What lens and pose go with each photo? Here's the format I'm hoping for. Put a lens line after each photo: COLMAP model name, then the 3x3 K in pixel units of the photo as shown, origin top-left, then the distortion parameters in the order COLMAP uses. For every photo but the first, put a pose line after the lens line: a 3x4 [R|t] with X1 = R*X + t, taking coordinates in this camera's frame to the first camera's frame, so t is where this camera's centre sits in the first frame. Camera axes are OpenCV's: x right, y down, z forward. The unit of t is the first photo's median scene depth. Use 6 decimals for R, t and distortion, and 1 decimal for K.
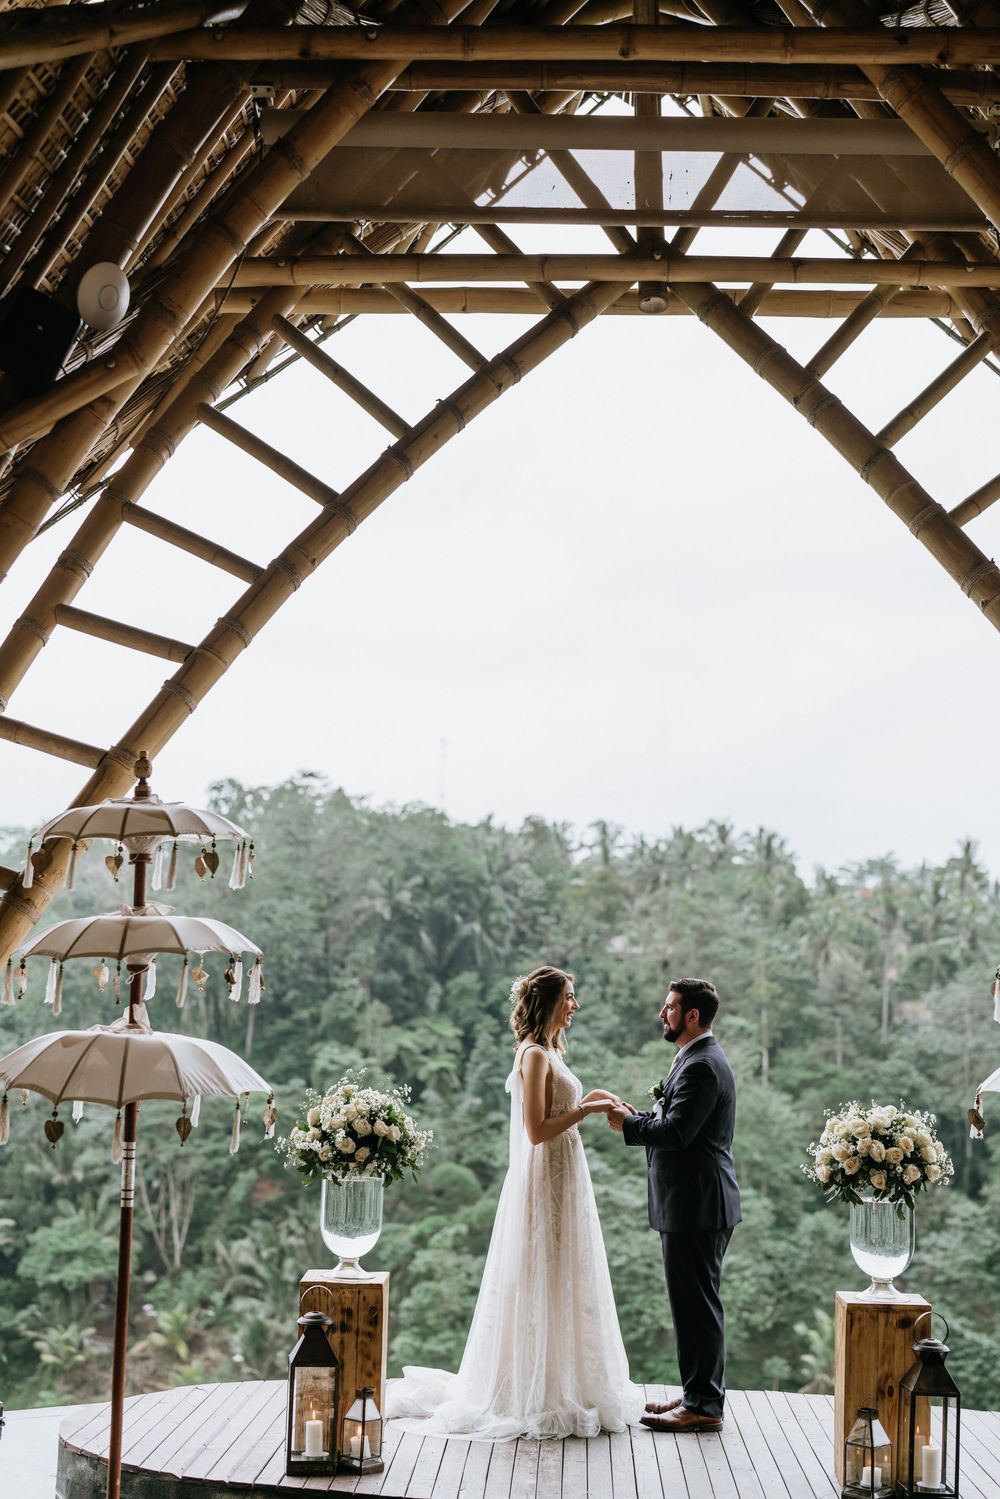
lens RADIAL K [[2092.7, 0, 500.0], [0, 2092.7, 749.5], [0, 0, 1]] dist [-0.002254, 0.008781]
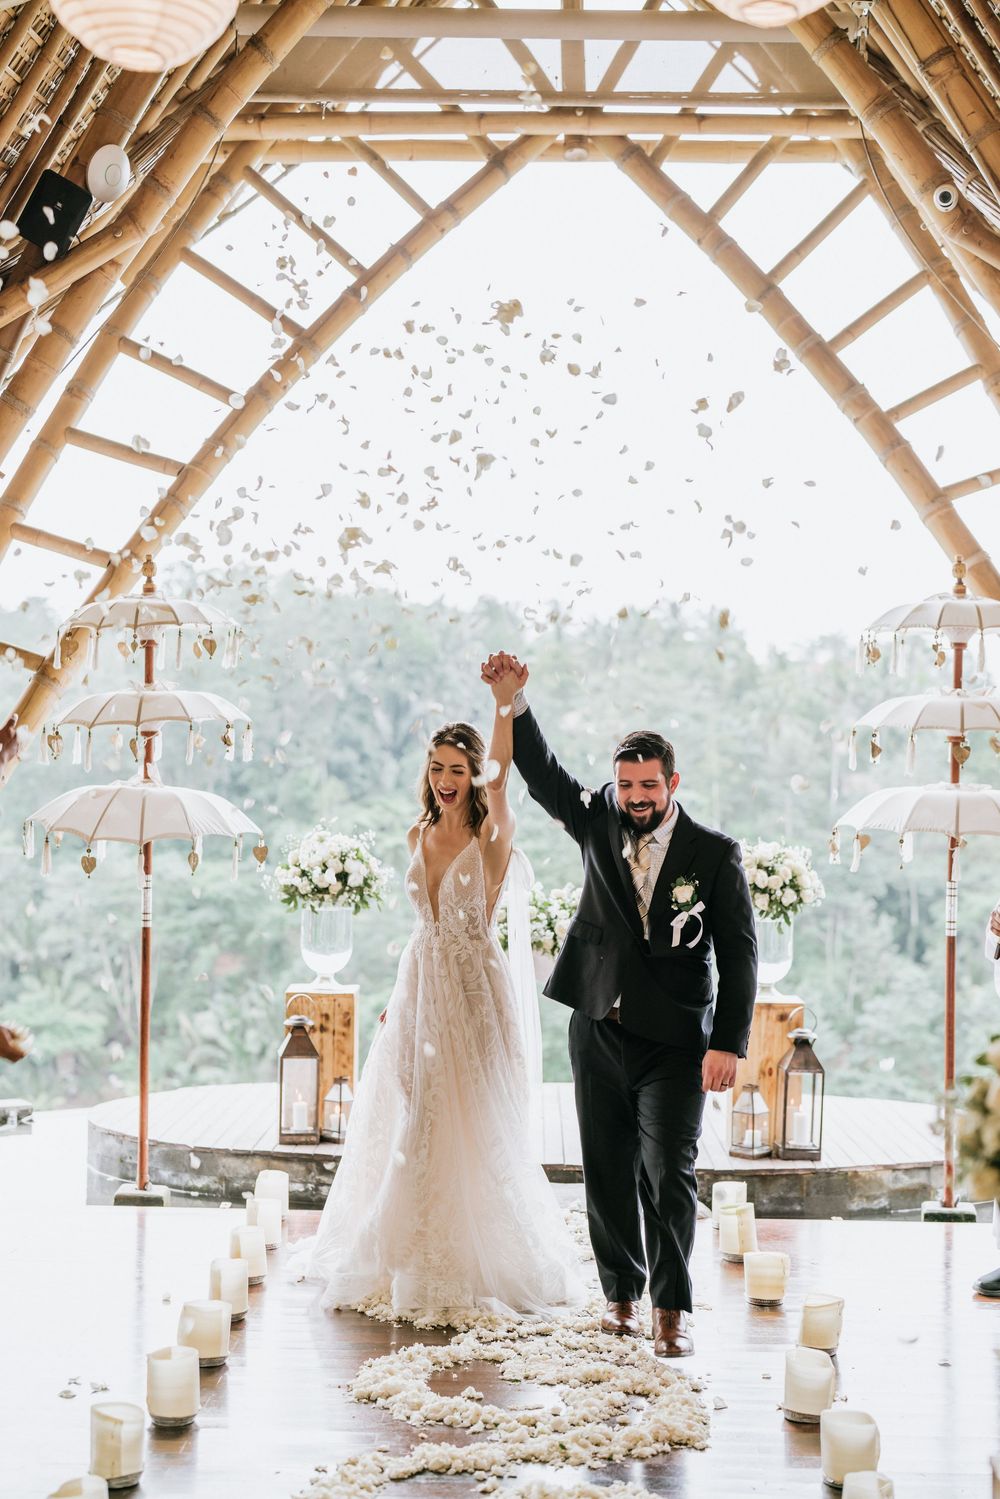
lens RADIAL K [[2092.7, 0, 500.0], [0, 2092.7, 749.5], [0, 0, 1]] dist [-0.002254, 0.008781]
pose [[0.999707, -0.010878, 0.021604, 0.003292], [0.008536, 0.994362, 0.105693, -0.010483], [-0.022632, -0.105478, 0.994164, -0.169279]]
